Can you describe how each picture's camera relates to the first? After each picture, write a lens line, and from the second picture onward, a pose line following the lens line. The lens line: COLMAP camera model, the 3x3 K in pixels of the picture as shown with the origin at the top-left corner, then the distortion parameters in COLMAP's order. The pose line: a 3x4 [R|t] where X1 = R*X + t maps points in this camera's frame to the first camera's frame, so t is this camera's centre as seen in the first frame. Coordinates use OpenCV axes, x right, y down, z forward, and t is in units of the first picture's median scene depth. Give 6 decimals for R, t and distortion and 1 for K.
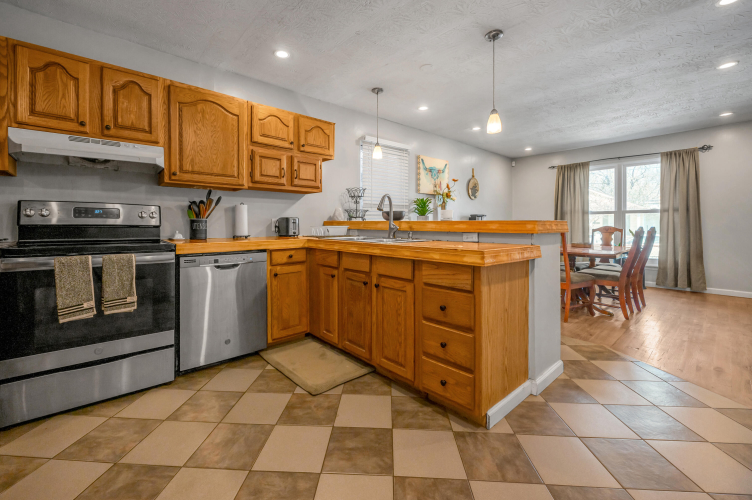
lens RADIAL K [[309.4, 0, 372.6], [0, 309.4, 226.8], [0, 0, 1]] dist [0.000172, -0.000184]
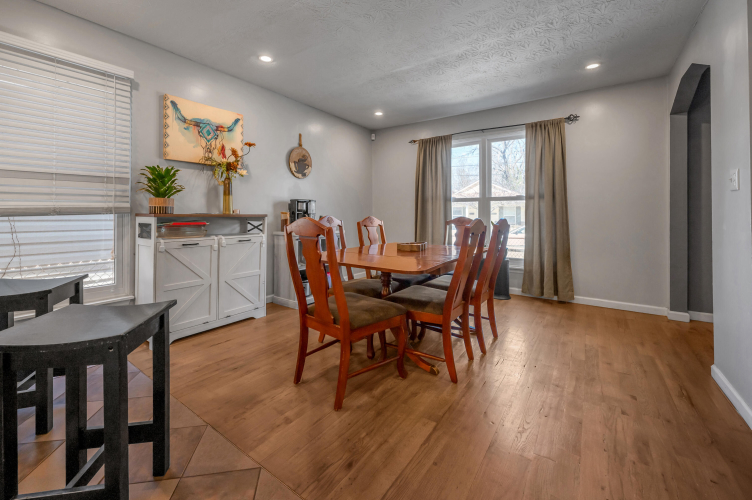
lens RADIAL K [[308.0, 0, 370.2], [0, 308.0, 210.9], [0, 0, 1]] dist [0.000661, 0.000081]
pose [[0.974125, 0.007700, 0.225881, 0.373006], [-0.003850, 0.999840, -0.017481, -0.002549], [-0.225979, 0.016159, 0.973998, 0.331124]]
